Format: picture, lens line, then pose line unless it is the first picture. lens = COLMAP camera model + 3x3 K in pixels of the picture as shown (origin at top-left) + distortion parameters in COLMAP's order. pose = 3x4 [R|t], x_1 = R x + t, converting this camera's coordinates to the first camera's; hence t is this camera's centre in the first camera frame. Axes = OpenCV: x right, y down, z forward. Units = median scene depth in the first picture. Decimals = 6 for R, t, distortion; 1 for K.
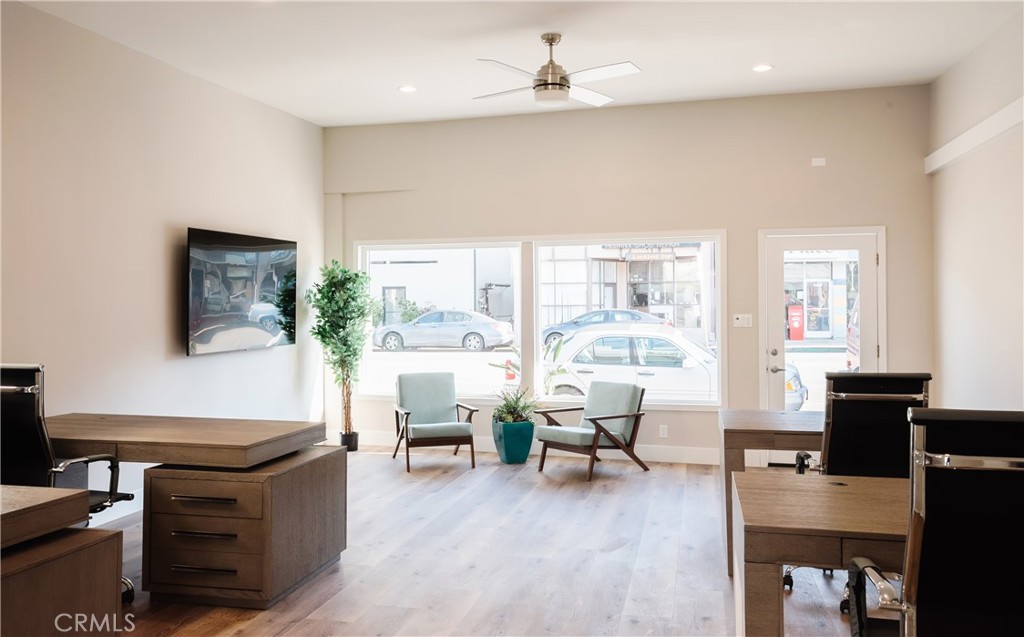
lens RADIAL K [[885.1, 0, 521.6], [0, 885.1, 294.0], [0, 0, 1]] dist [-0.036602, -0.002837]
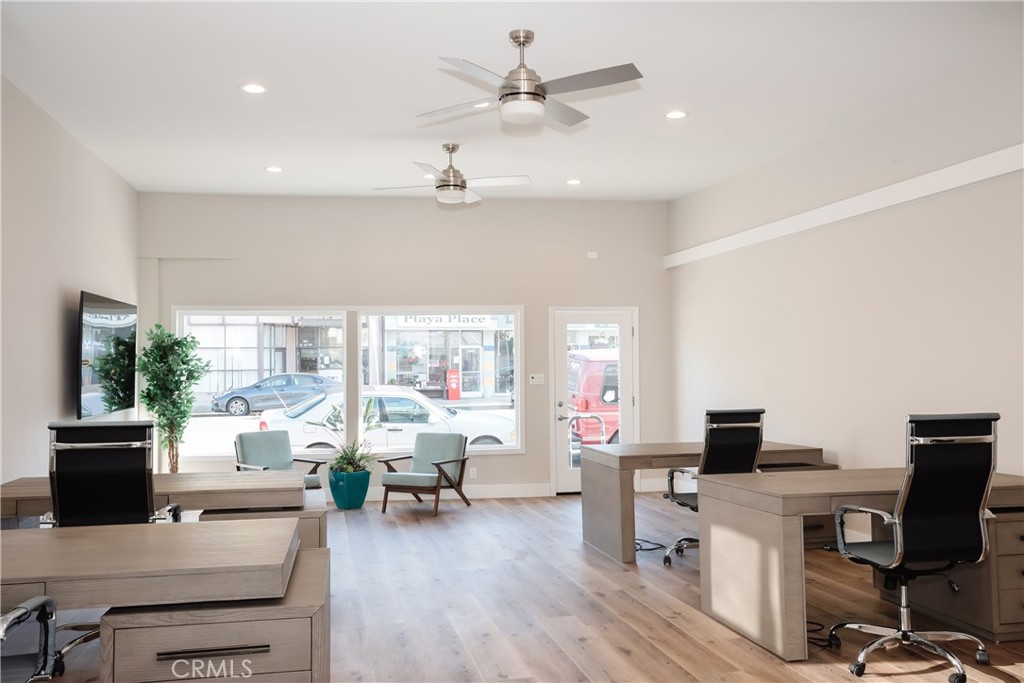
lens RADIAL K [[886.1, 0, 511.9], [0, 886.1, 340.2], [0, 0, 1]] dist [-0.033584, 0.005167]
pose [[0.894211, 0.009329, 0.447548, -0.331870], [0.000385, 0.999766, -0.021609, 0.002109], [-0.447645, 0.019496, 0.893999, -0.095653]]
